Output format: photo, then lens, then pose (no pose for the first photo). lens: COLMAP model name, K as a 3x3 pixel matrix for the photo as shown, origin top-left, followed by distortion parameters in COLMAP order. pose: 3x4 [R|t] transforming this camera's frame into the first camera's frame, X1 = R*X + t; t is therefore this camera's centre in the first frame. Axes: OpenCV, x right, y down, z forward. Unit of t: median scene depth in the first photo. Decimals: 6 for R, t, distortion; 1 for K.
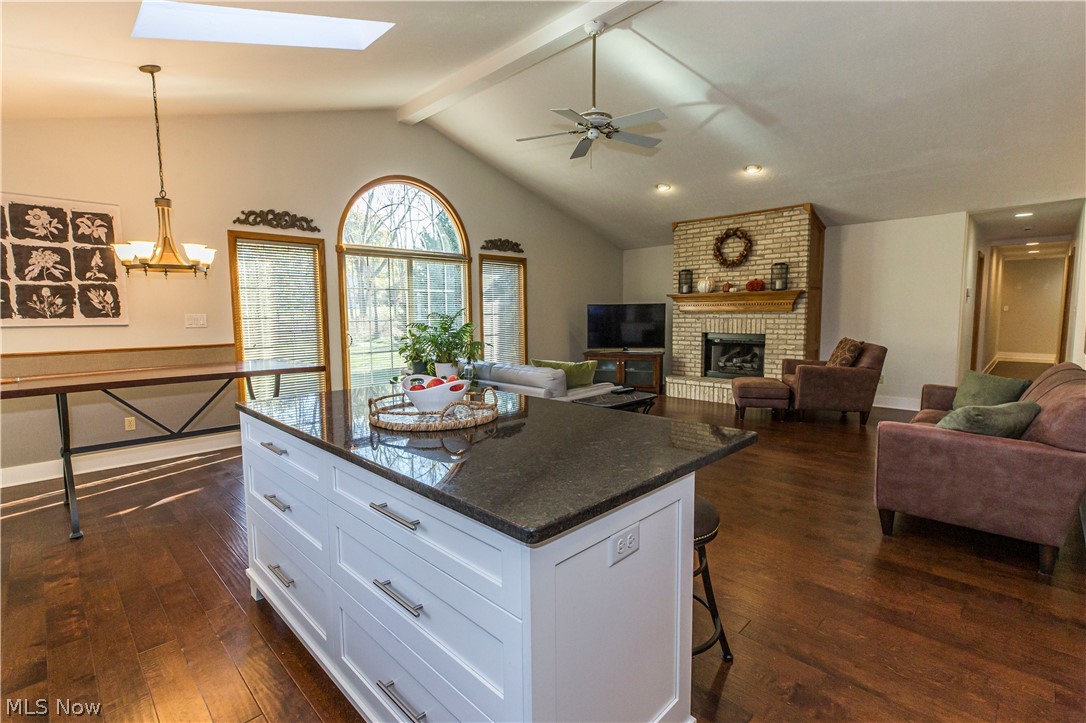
lens RADIAL K [[499.2, 0, 529.0], [0, 499.2, 358.4], [0, 0, 1]] dist [0.006135, -0.000835]
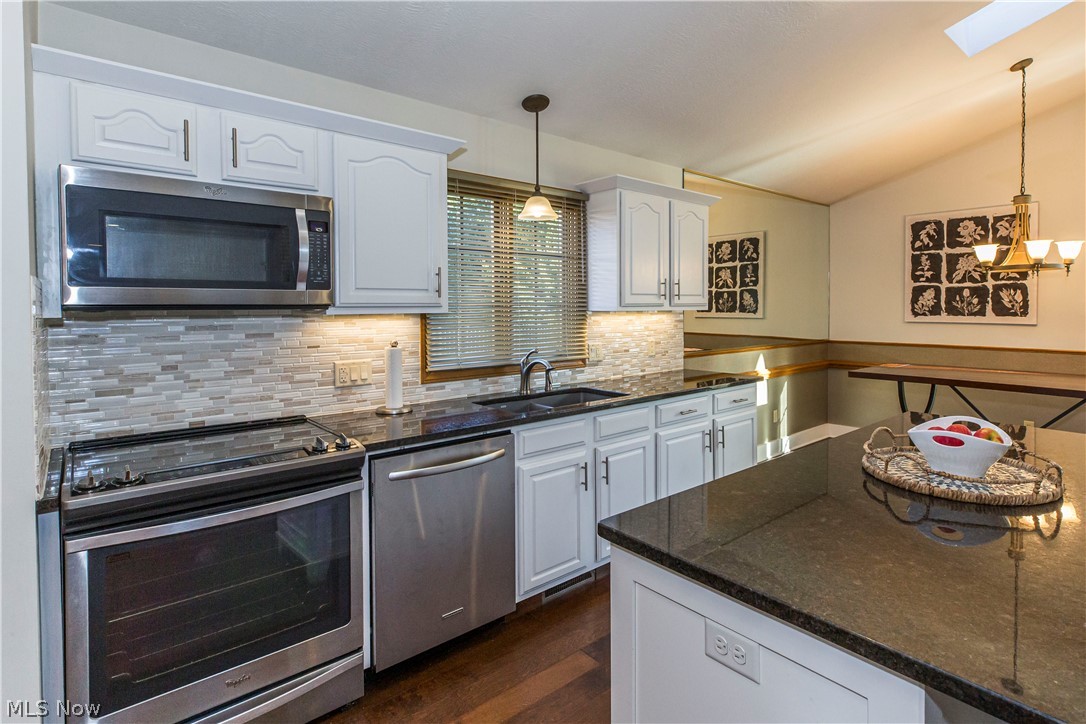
lens RADIAL K [[557.7, 0, 603.7], [0, 557.7, 316.3], [0, 0, 1]] dist [0.000182, -0.001703]
pose [[-0.026699, 0.030221, -0.999187, 0.214783], [-0.089477, 0.995459, 0.032499, -0.033139], [0.995631, 0.090272, -0.023874, 0.156757]]
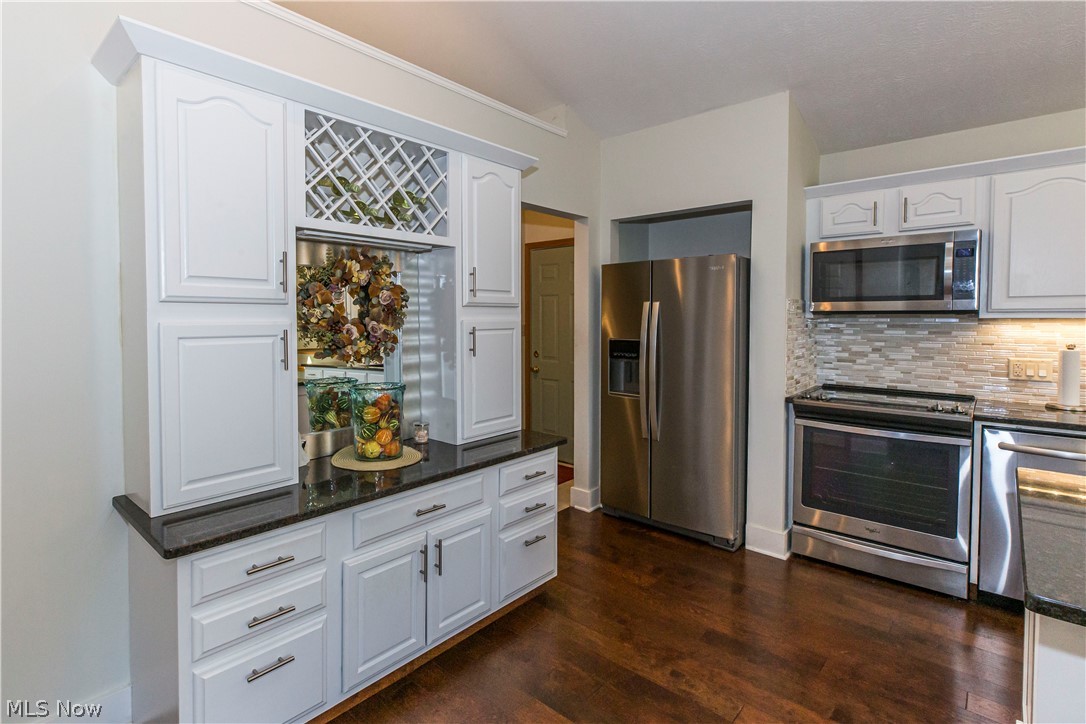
lens RADIAL K [[538.1, 0, 496.6], [0, 538.1, 335.3], [0, 0, 1]] dist [-0.001141, 0.001219]
pose [[-0.998673, 0.012611, -0.049935, 0.294025], [0.006138, 0.991792, 0.127717, -0.053815], [0.051135, 0.127241, -0.990553, 0.416258]]
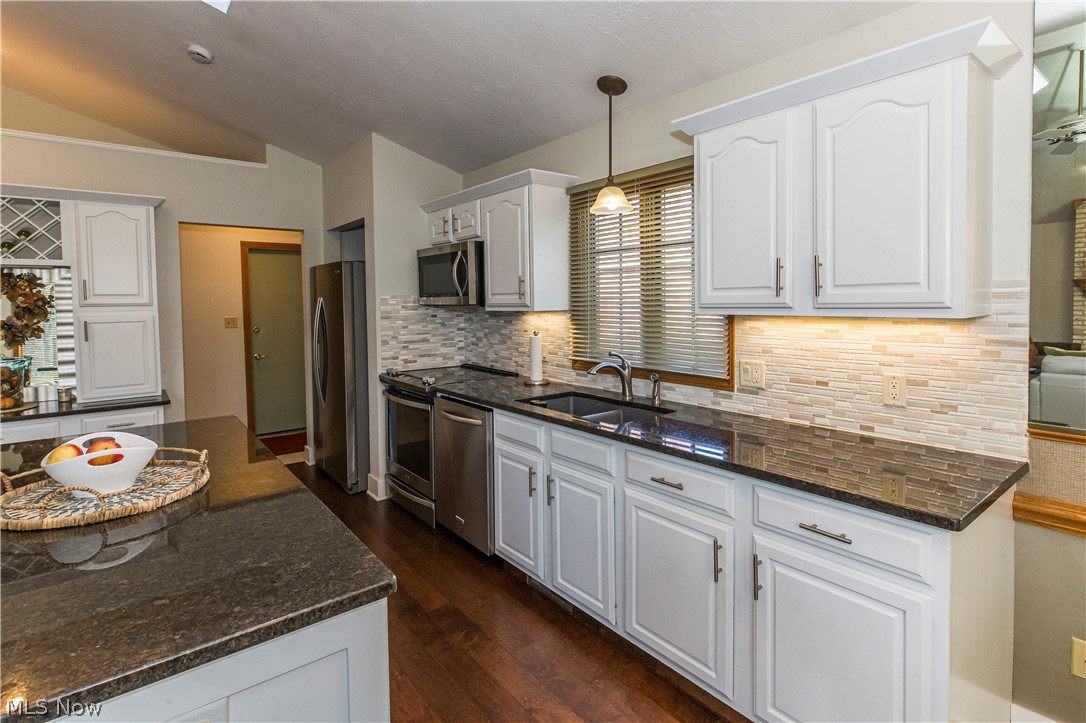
lens RADIAL K [[538.1, 0, 560.8], [0, 538.1, 316.6], [0, 0, 1]] dist [-0.001141, 0.001219]
pose [[-0.995643, 0.019712, 0.091140, -0.303857], [0.030982, 0.991805, 0.123945, -0.070557], [-0.087950, 0.126229, -0.988095, 0.549367]]
